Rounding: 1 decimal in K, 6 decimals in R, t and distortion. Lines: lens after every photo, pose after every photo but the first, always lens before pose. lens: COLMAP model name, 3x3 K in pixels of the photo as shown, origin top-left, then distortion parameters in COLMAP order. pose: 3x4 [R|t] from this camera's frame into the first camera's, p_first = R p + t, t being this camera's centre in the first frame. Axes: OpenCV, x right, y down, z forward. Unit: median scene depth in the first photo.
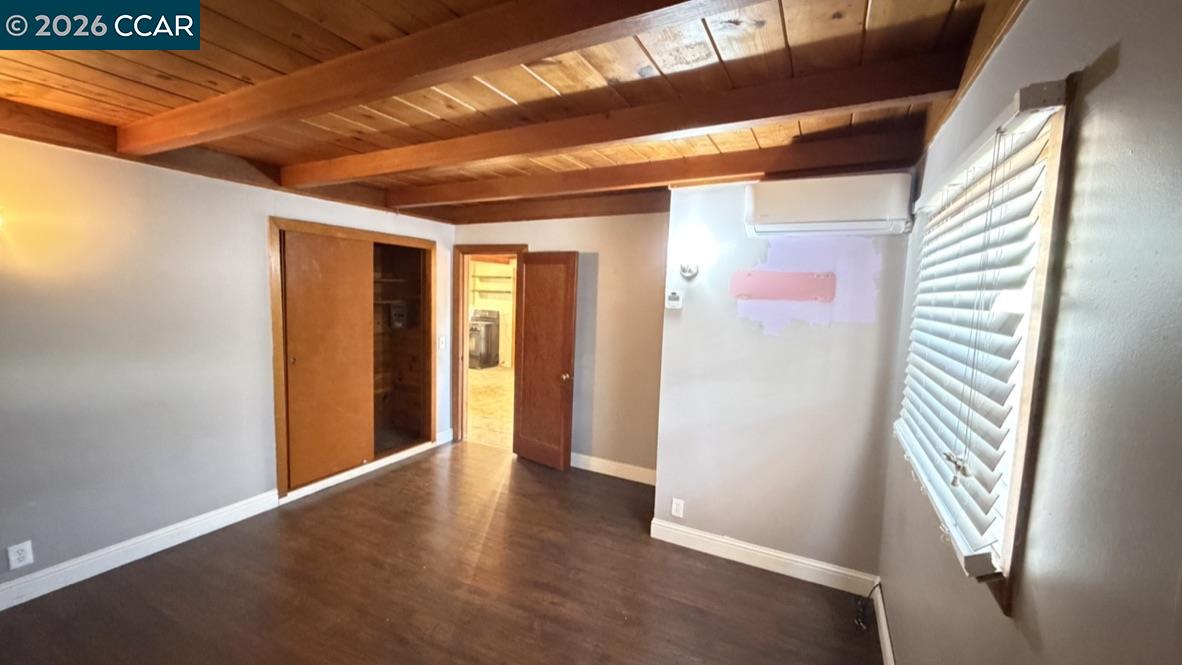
lens RADIAL K [[473.6, 0, 587.1], [0, 473.6, 335.4], [0, 0, 1]] dist [0.000055, 0.000313]
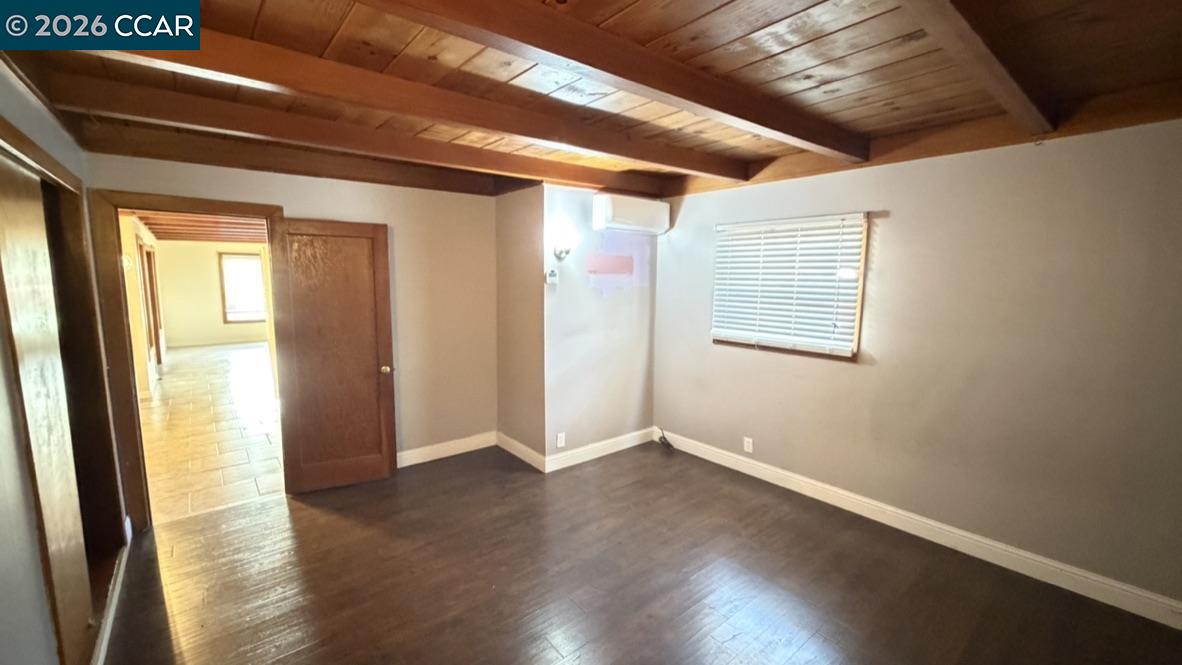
lens RADIAL K [[473.6, 0, 589.1], [0, 473.6, 335.2], [0, 0, 1]] dist [0.000055, 0.000313]
pose [[0.393932, -0.145090, 0.907616, -0.923106], [0.088804, 0.988851, 0.119533, -0.062212], [-0.914839, 0.033512, 0.402425, 0.422086]]
